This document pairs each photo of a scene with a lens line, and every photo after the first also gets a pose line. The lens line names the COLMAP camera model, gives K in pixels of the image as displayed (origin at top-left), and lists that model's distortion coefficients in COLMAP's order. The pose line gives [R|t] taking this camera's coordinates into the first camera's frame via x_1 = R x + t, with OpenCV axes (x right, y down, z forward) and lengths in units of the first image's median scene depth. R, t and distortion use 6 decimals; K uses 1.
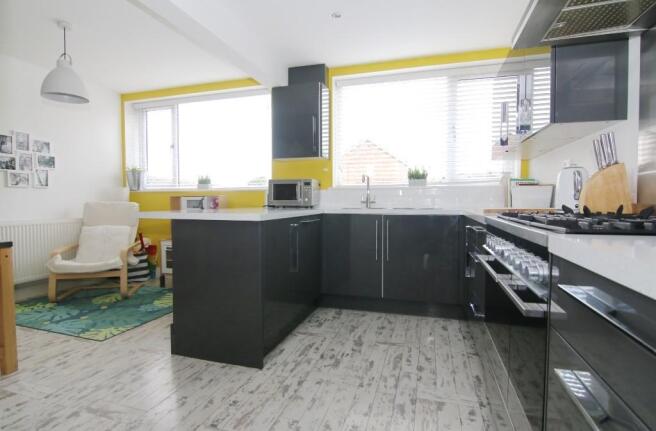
lens RADIAL K [[344.0, 0, 328.0], [0, 344.0, 215.5], [0, 0, 1]] dist [-0.018676, -0.000547]
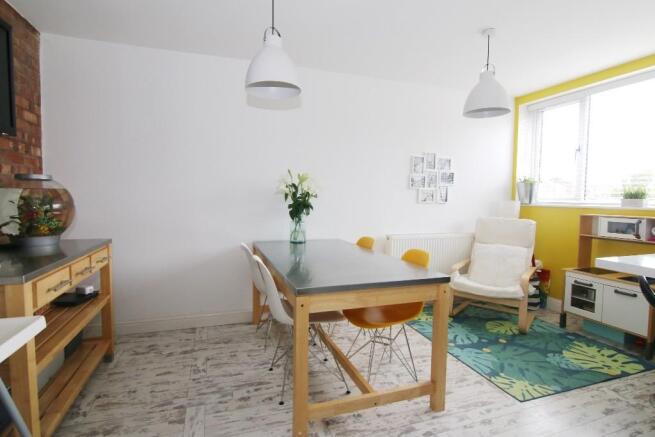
lens RADIAL K [[323.9, 0, 329.4], [0, 323.9, 215.2], [0, 0, 1]] dist [-0.003368, -0.000524]
pose [[0.603812, 0.057592, -0.795043, -0.254796], [-0.044675, 0.998264, 0.038384, -0.067686], [0.795874, 0.012342, 0.605337, 0.108532]]
